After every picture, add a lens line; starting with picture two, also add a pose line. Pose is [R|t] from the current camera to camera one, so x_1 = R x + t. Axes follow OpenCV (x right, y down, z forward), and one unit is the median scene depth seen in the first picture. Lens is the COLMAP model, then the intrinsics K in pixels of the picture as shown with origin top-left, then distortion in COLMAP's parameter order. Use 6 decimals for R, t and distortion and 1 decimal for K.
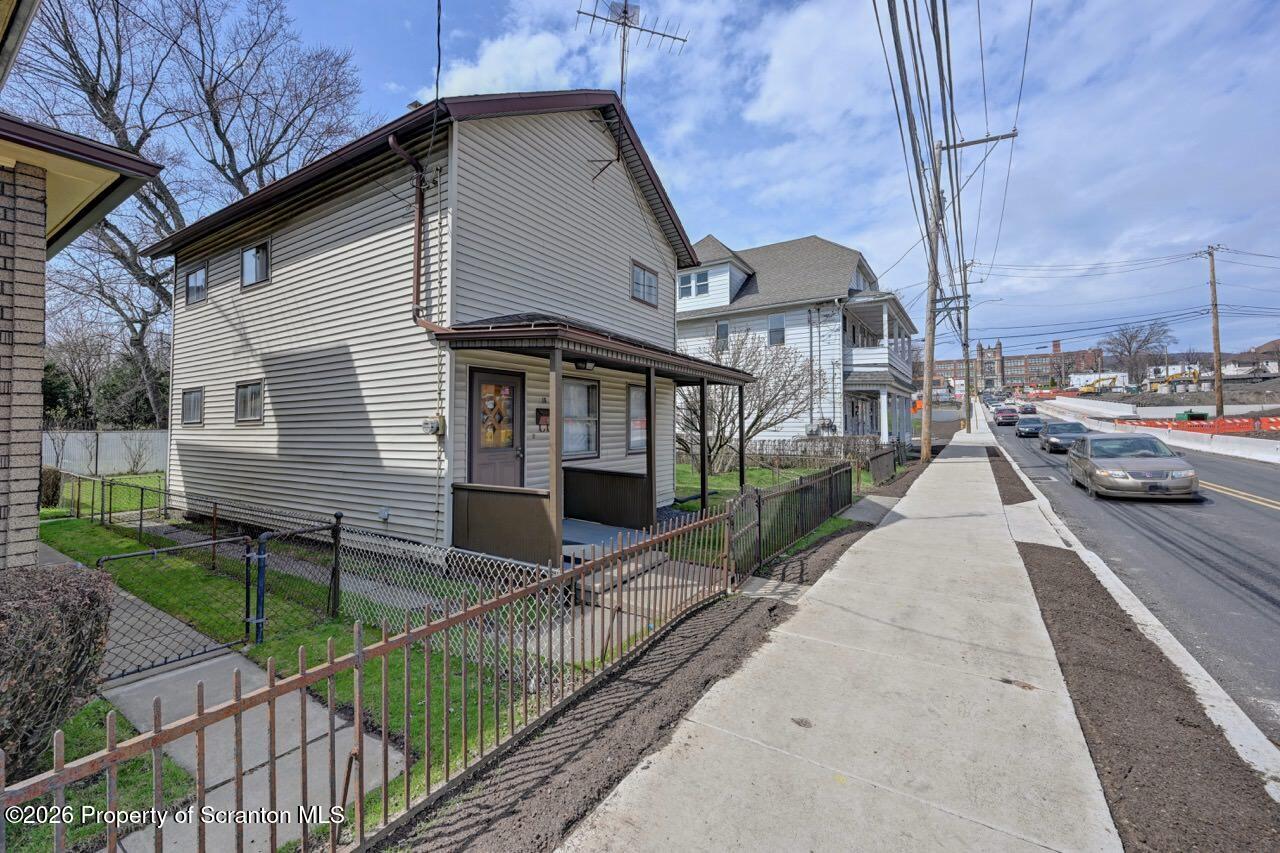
lens RADIAL K [[501.8, 0, 640.0], [0, 501.8, 421.2], [0, 0, 1]] dist [-0.000255, -0.000222]
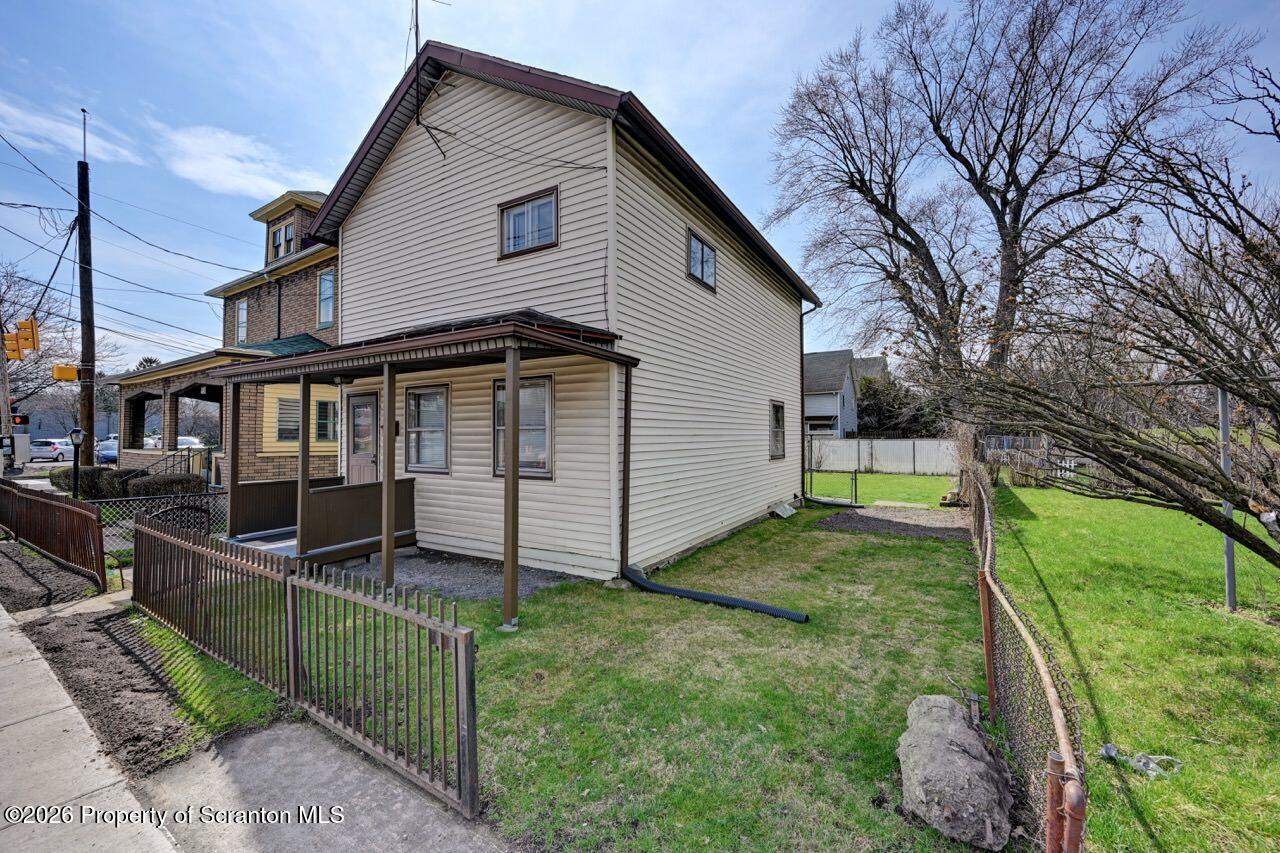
lens RADIAL K [[501.8, 0, 640.0], [0, 501.8, 421.2], [0, 0, 1]] dist [-0.000255, -0.000222]
pose [[-0.011199, -0.019941, -0.999738, 0.803141], [0.011437, 0.999733, -0.020069, 0.003497], [0.999872, -0.011659, -0.010968, 1.392067]]
